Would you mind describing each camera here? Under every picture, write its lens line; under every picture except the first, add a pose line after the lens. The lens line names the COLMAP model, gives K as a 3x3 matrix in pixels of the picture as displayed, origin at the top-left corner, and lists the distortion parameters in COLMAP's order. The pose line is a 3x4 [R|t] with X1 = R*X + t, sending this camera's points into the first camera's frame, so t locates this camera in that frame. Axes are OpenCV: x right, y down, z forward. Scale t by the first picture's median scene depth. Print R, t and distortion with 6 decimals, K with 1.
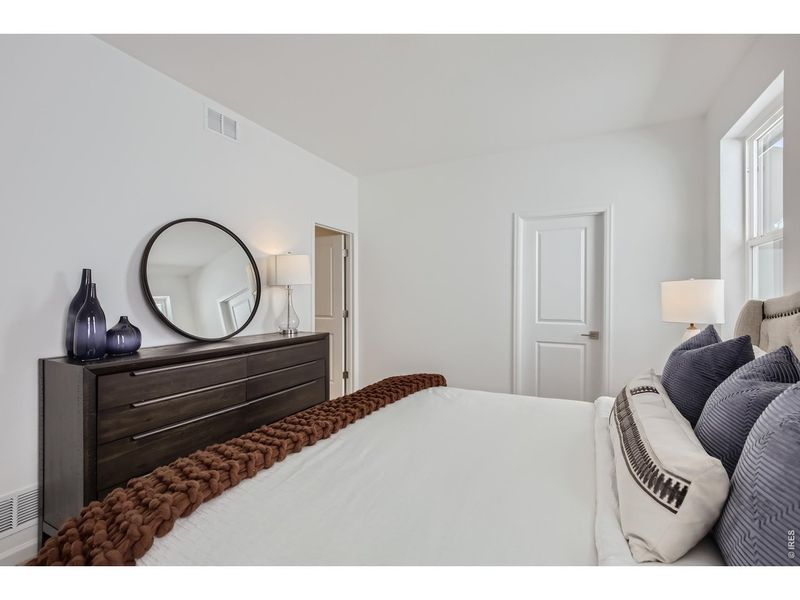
lens RADIAL K [[362.4, 0, 400.8], [0, 362.4, 298.5], [0, 0, 1]] dist [-0.000987, 0.001117]
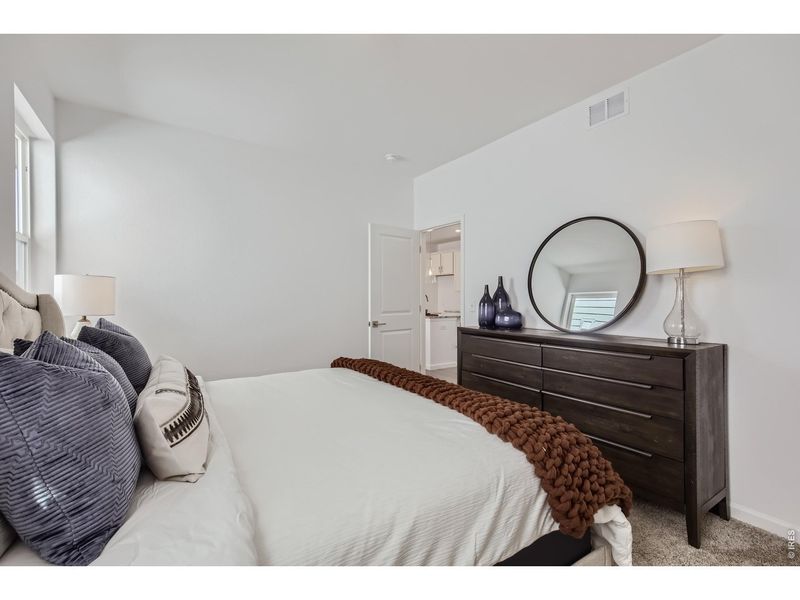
lens RADIAL K [[362.4, 0, 400.8], [0, 362.4, 298.5], [0, 0, 1]] dist [-0.000987, 0.001117]
pose [[-0.499857, -0.000188, -0.866108, 0.672351], [-0.000244, 1.000000, -0.000076, 0.019869], [0.866108, 0.000173, -0.499857, 1.131308]]
